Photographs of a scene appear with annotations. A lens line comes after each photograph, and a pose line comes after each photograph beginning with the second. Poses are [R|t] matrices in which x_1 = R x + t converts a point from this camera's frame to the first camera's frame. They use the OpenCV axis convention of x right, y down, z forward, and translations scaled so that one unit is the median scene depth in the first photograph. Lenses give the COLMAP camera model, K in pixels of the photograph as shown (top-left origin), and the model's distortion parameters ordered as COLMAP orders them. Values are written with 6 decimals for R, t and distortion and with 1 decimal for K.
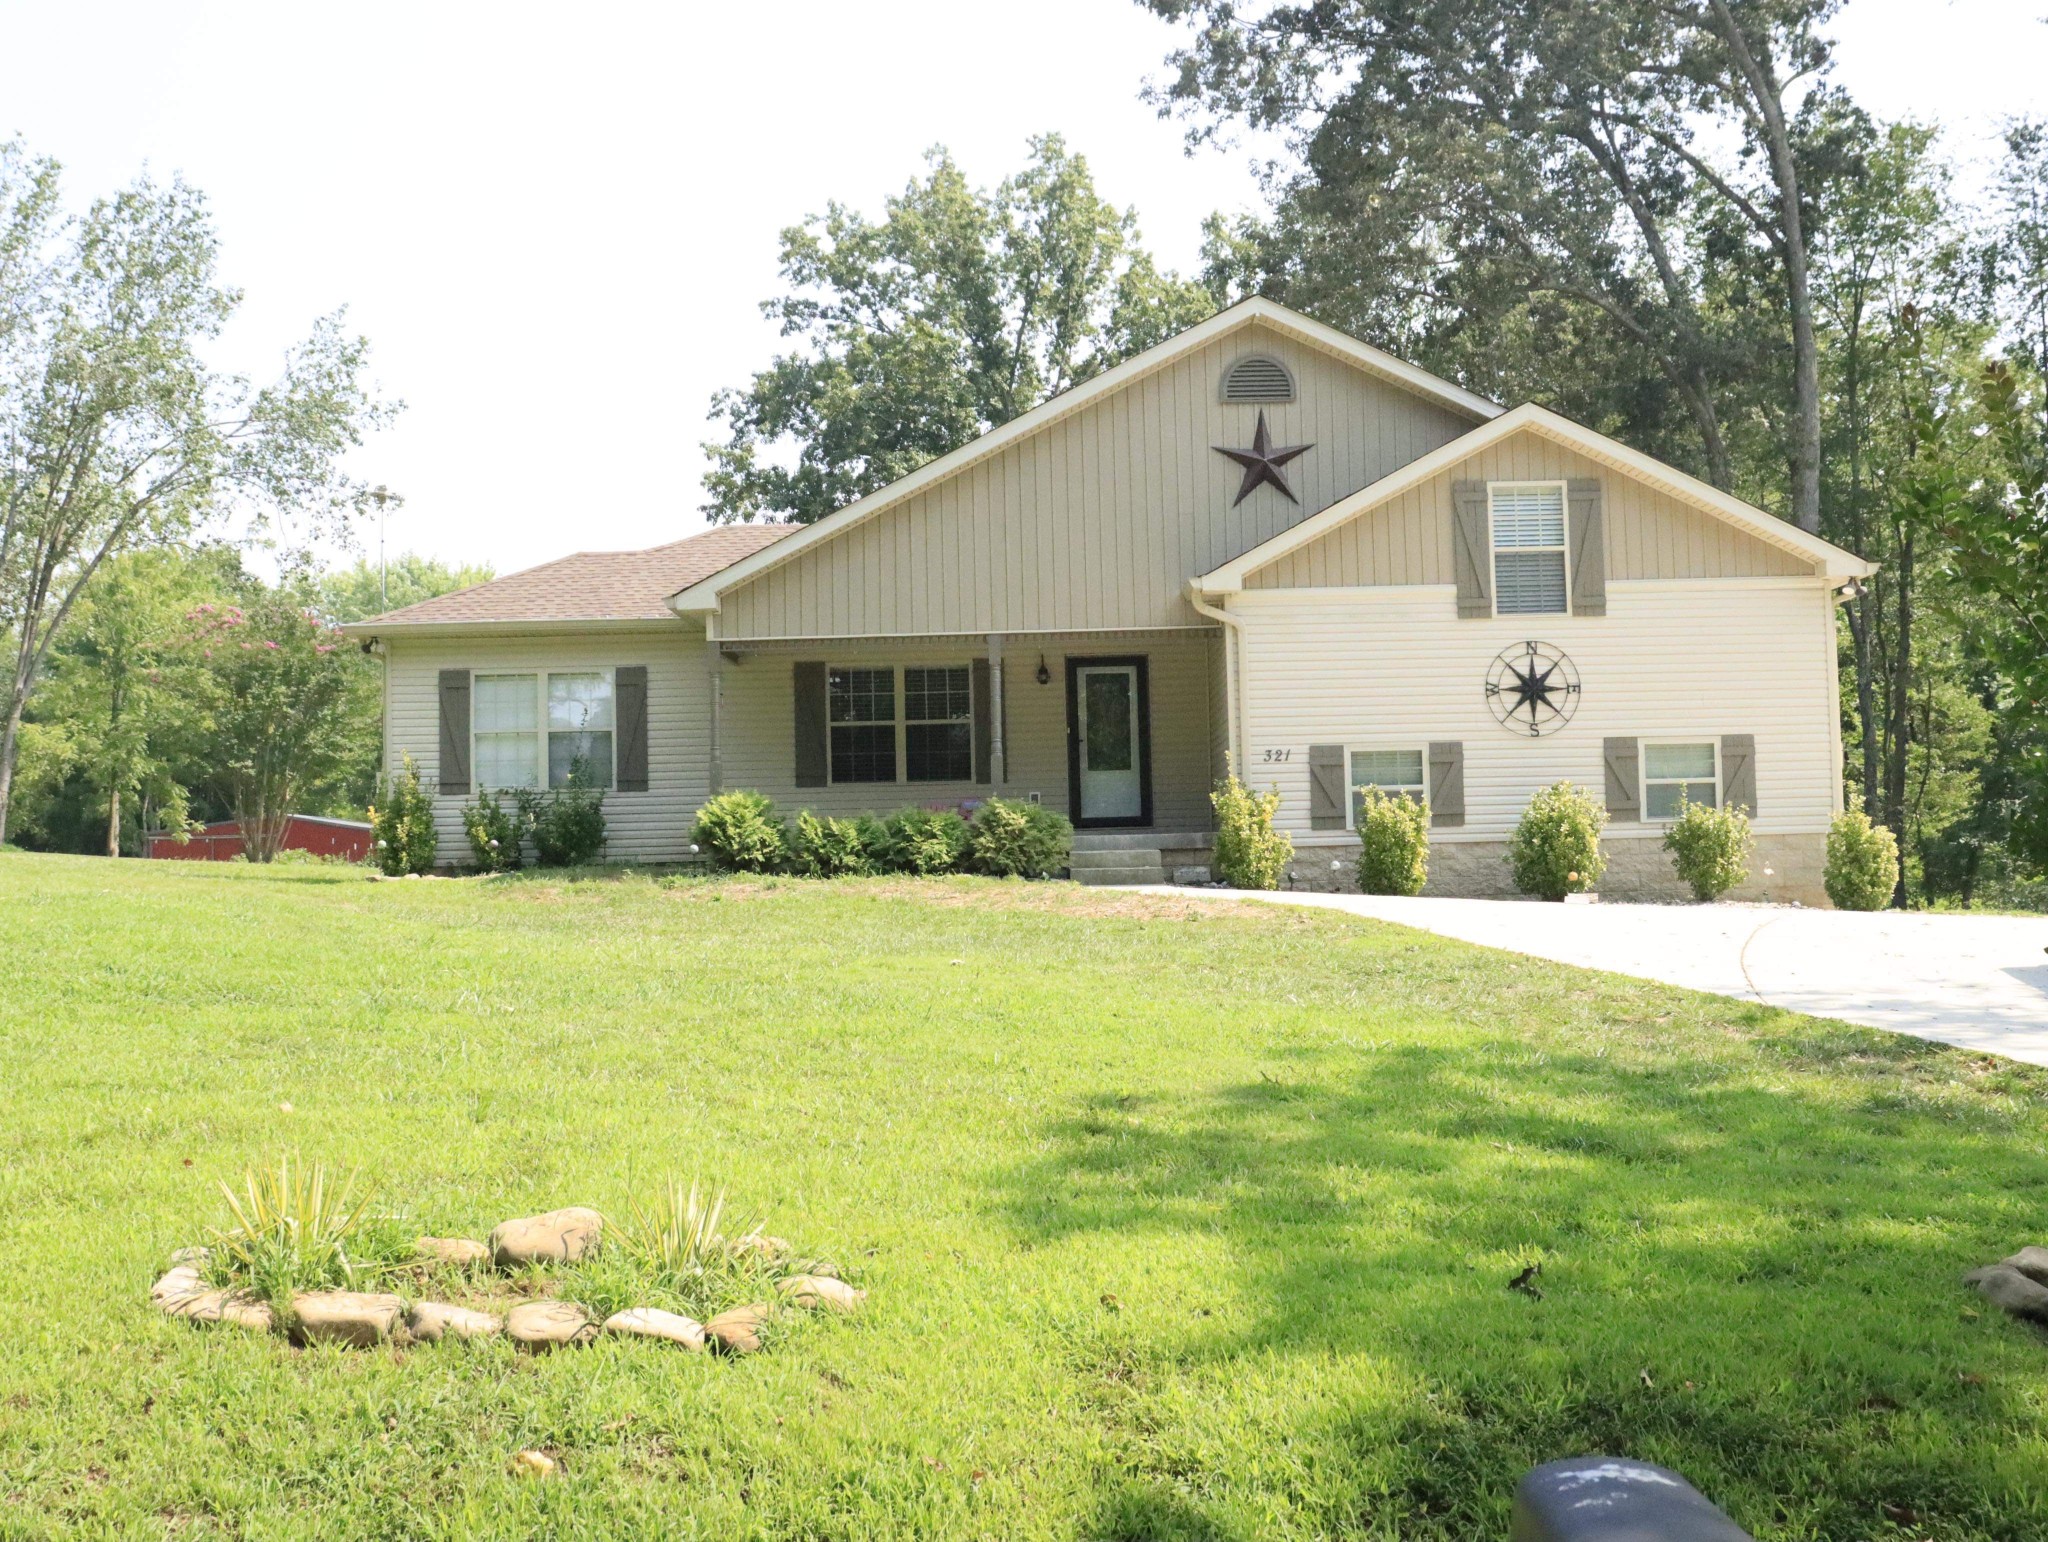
lens RADIAL K [[1906.2, 0, 1034.4], [0, 1906.2, 767.7], [0, 0, 1]] dist [-0.109016, 0.000000]
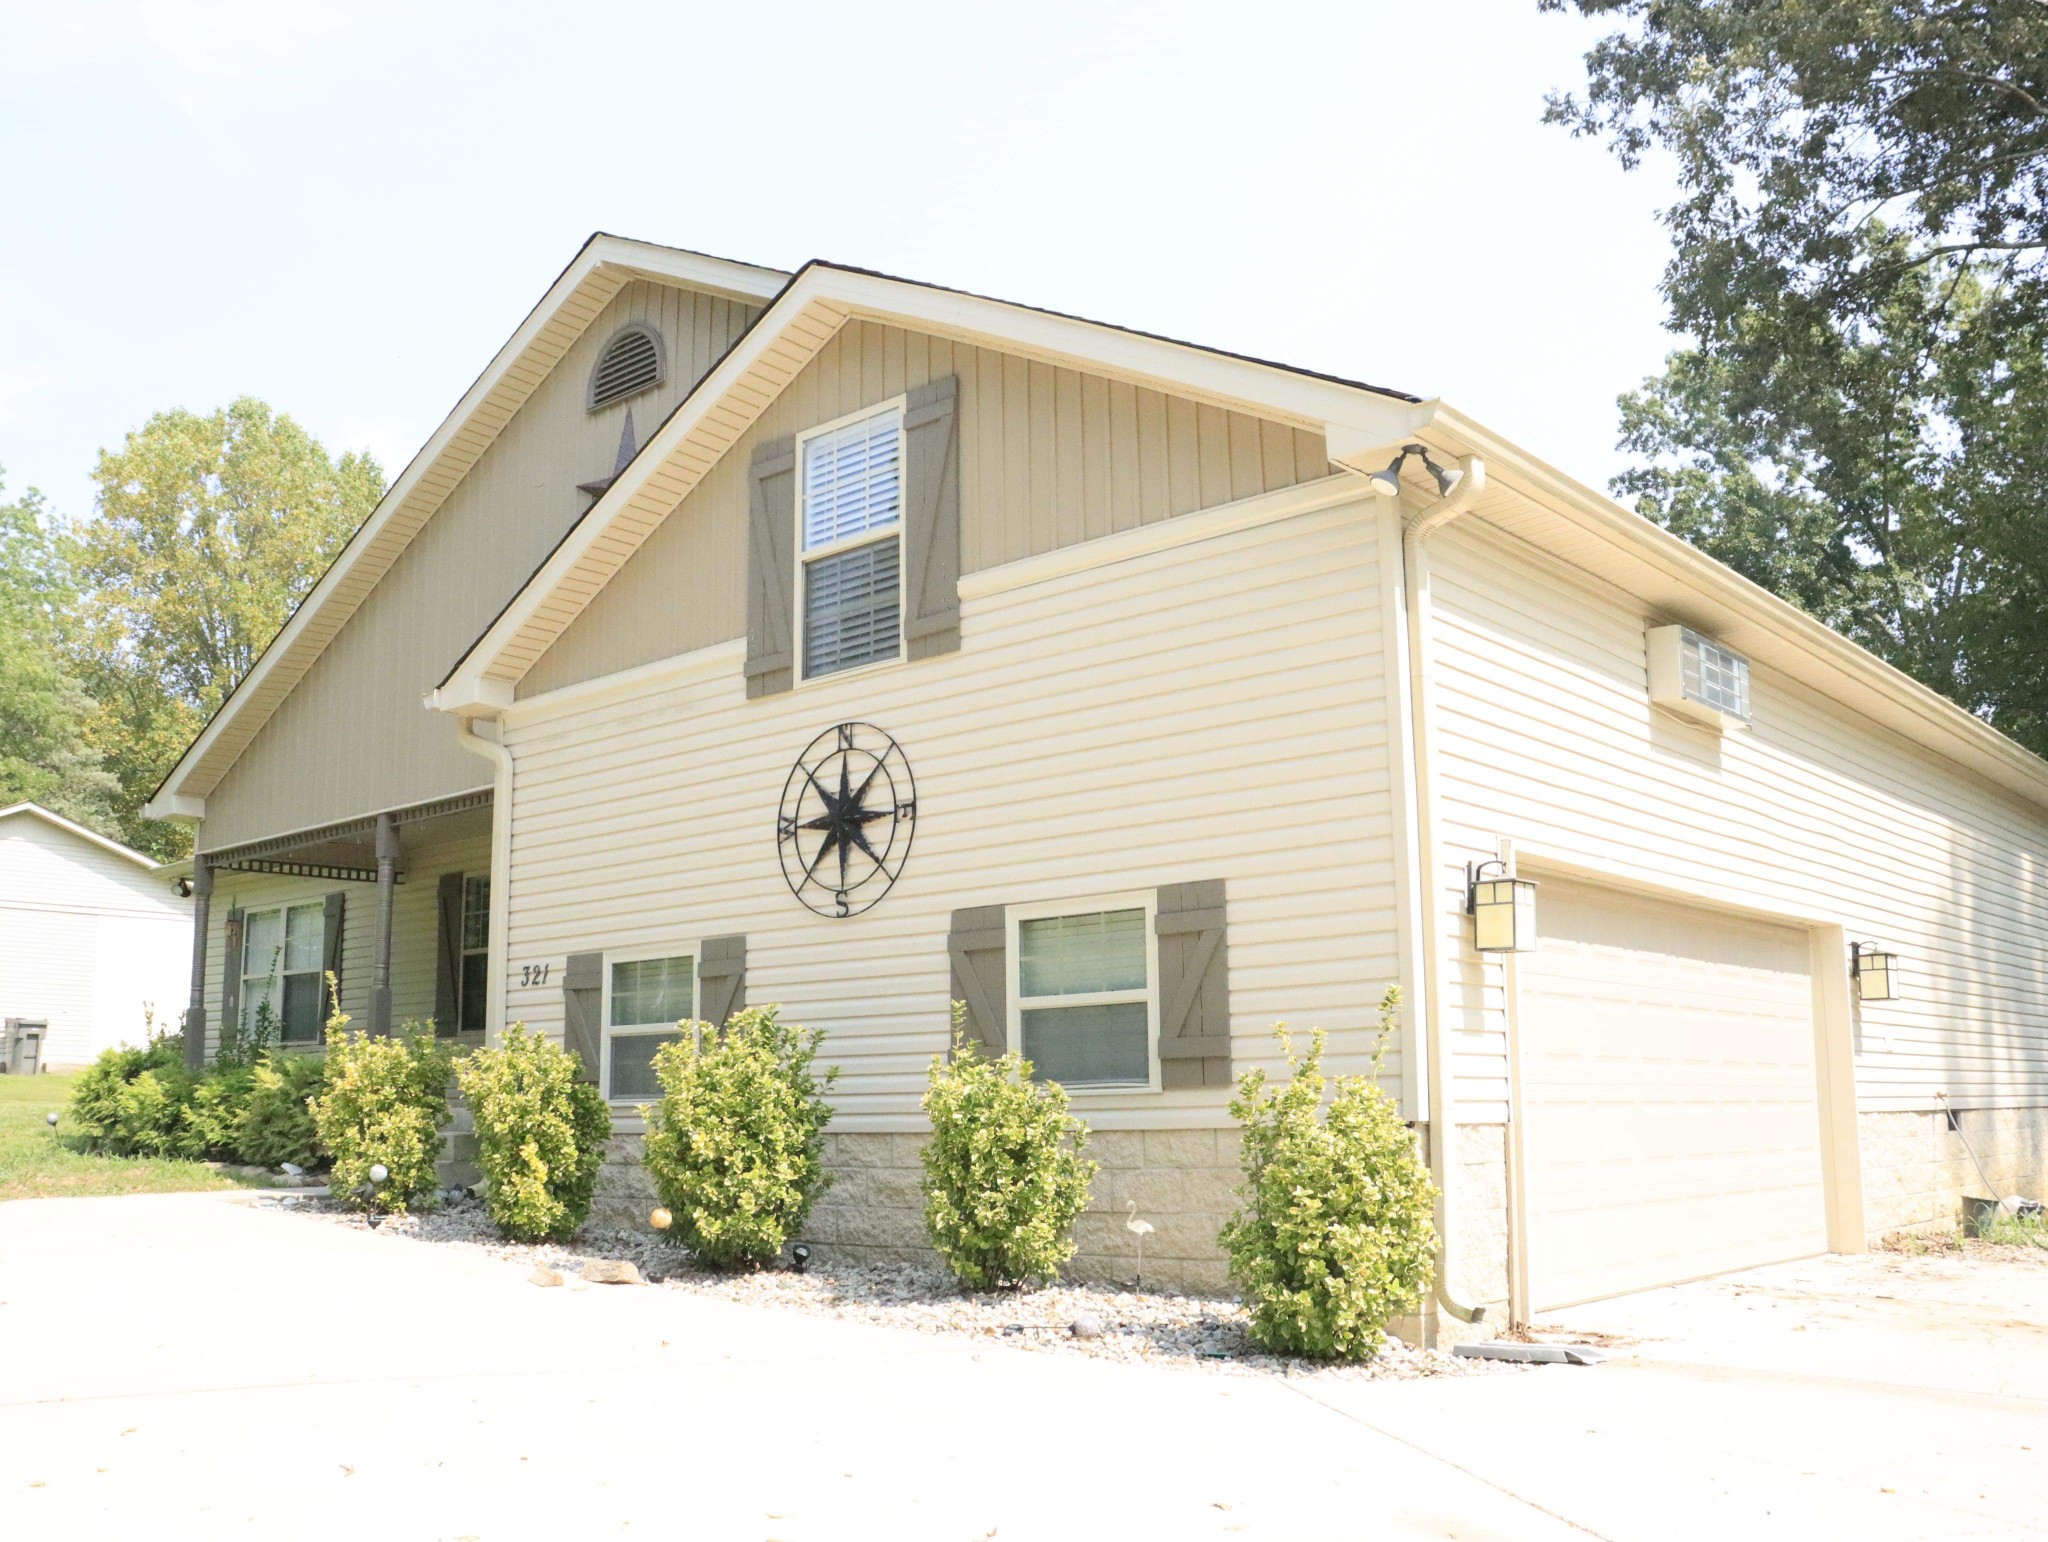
lens RADIAL K [[1906.2, 0, 1018.5], [0, 1906.2, 767.5], [0, 0, 1]] dist [-0.109016, 0.000000]
pose [[0.769485, -0.106076, -0.629794, 0.587877], [0.005830, 0.987236, -0.159156, 0.022635], [0.638638, 0.118796, 0.760282, 0.631323]]
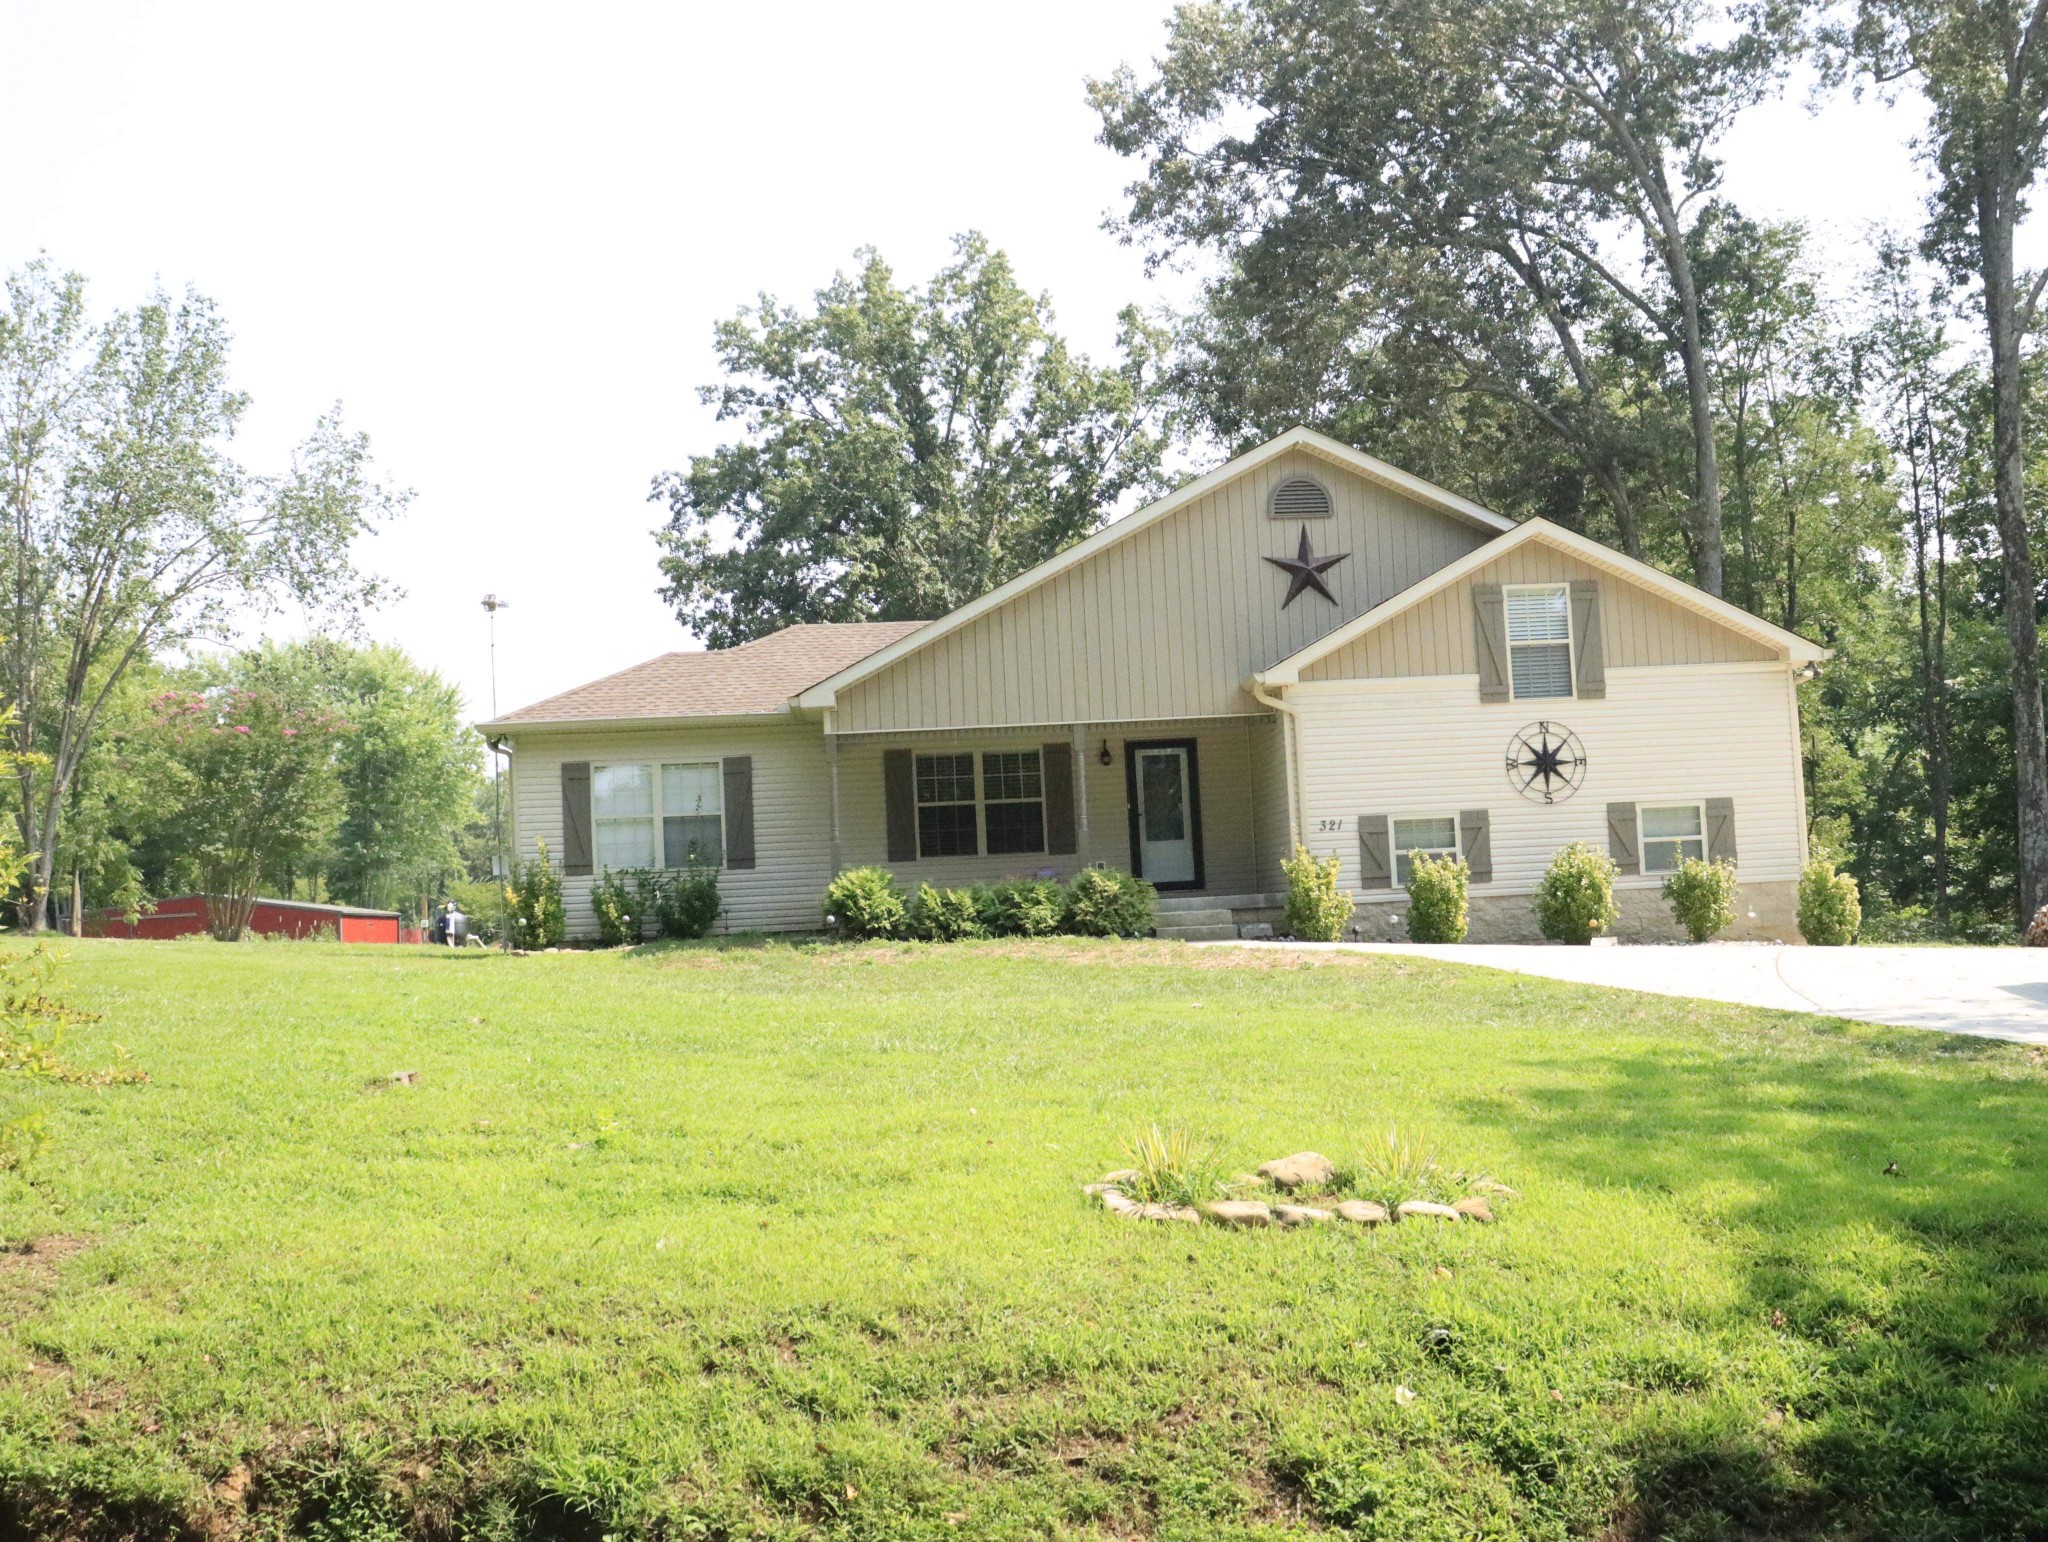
lens RADIAL K [[1906.2, 0, 1034.6], [0, 1906.2, 755.4], [0, 0, 1]] dist [-0.109016, 0.000000]
pose [[0.996672, -0.018352, 0.079422, -0.137221], [0.021375, 0.999073, -0.037378, -0.009080], [-0.078663, 0.038951, 0.996140, -0.128835]]
